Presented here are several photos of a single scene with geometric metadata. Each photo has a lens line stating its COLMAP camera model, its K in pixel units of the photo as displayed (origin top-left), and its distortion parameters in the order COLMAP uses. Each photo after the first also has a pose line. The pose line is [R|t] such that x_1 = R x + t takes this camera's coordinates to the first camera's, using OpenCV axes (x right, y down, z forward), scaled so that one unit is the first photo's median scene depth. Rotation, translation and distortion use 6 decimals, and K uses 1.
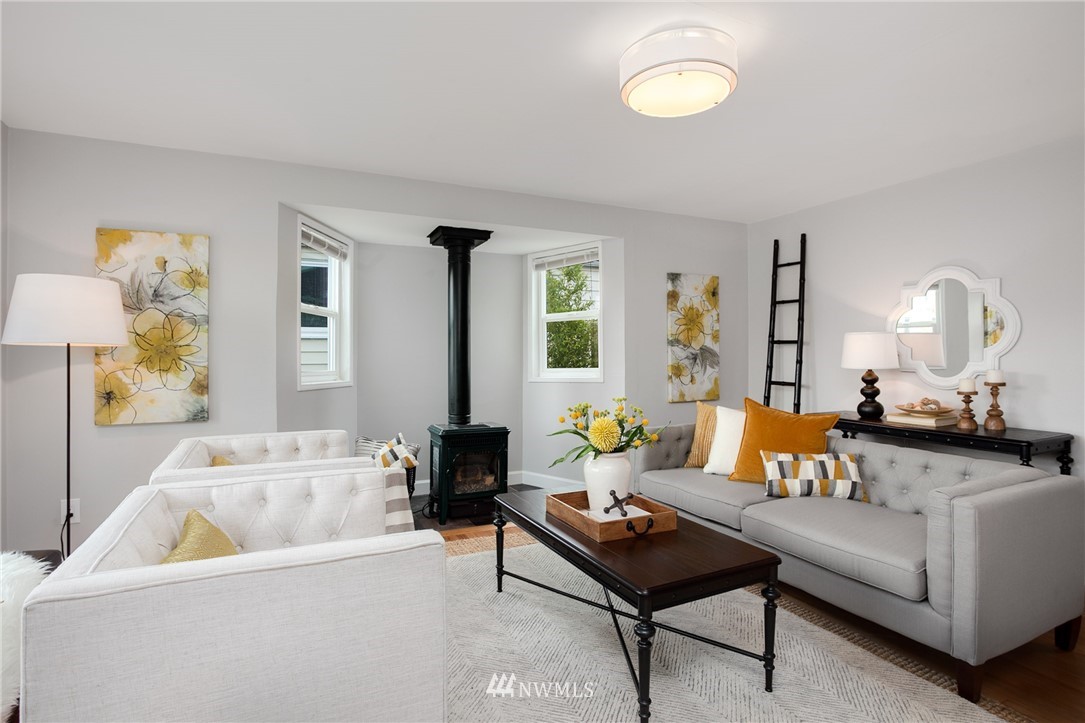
lens RADIAL K [[549.2, 0, 537.4], [0, 549.2, 358.3], [0, 0, 1]] dist [-0.035250, 0.001371]
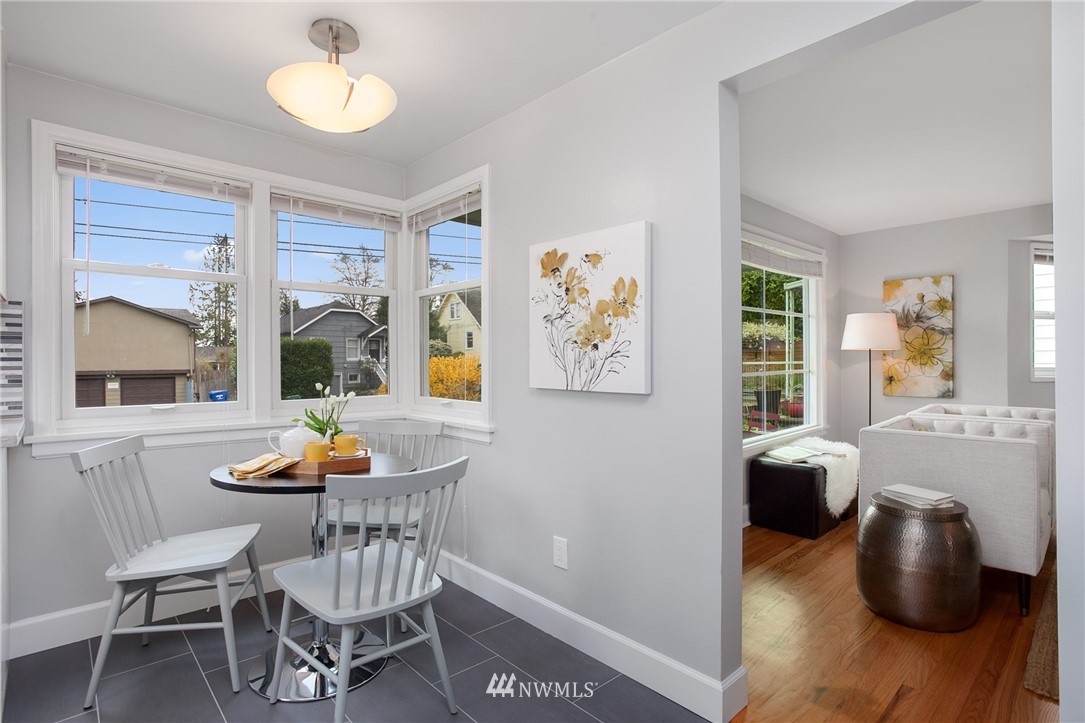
lens RADIAL K [[549.2, 0, 537.4], [0, 549.2, 358.3], [0, 0, 1]] dist [-0.035250, 0.001371]
pose [[0.303254, -0.001767, -0.952908, 0.465114], [0.002874, 0.999995, -0.000940, 0.002760], [0.952905, -0.002454, 0.303258, -0.548876]]
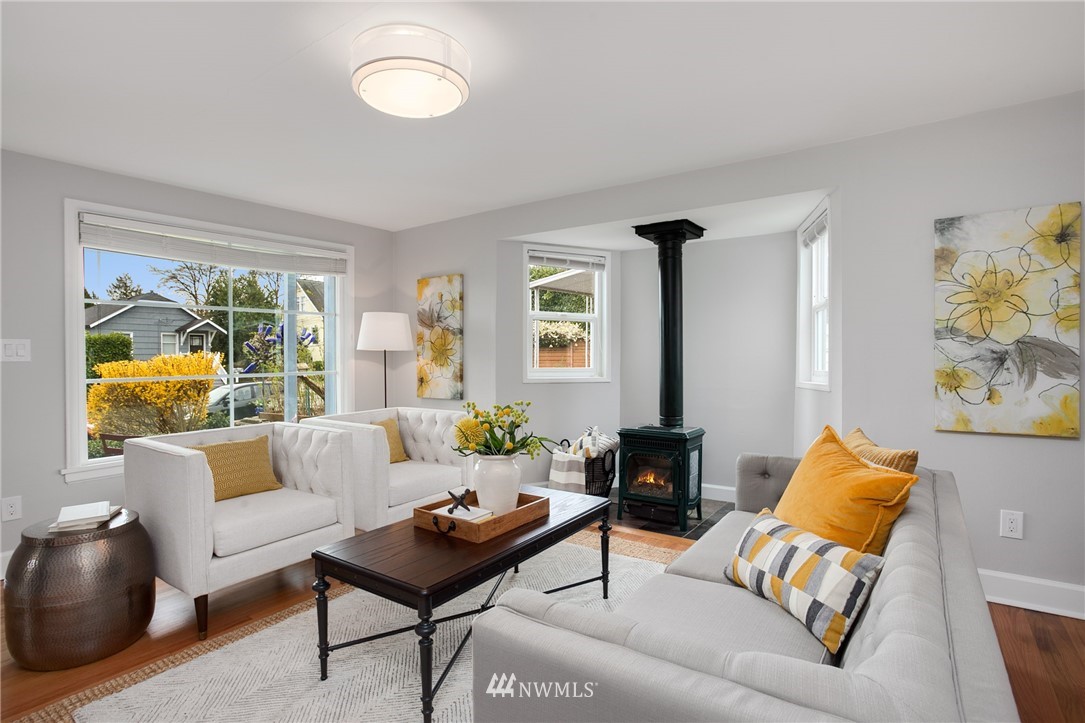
lens RADIAL K [[549.2, 0, 537.4], [0, 549.2, 358.3], [0, 0, 1]] dist [-0.035250, 0.001371]
pose [[0.489378, 0.003580, -0.872065, 0.801316], [-0.001172, 0.999993, 0.003447, -0.003110], [0.872071, -0.000665, 0.489379, 0.458854]]
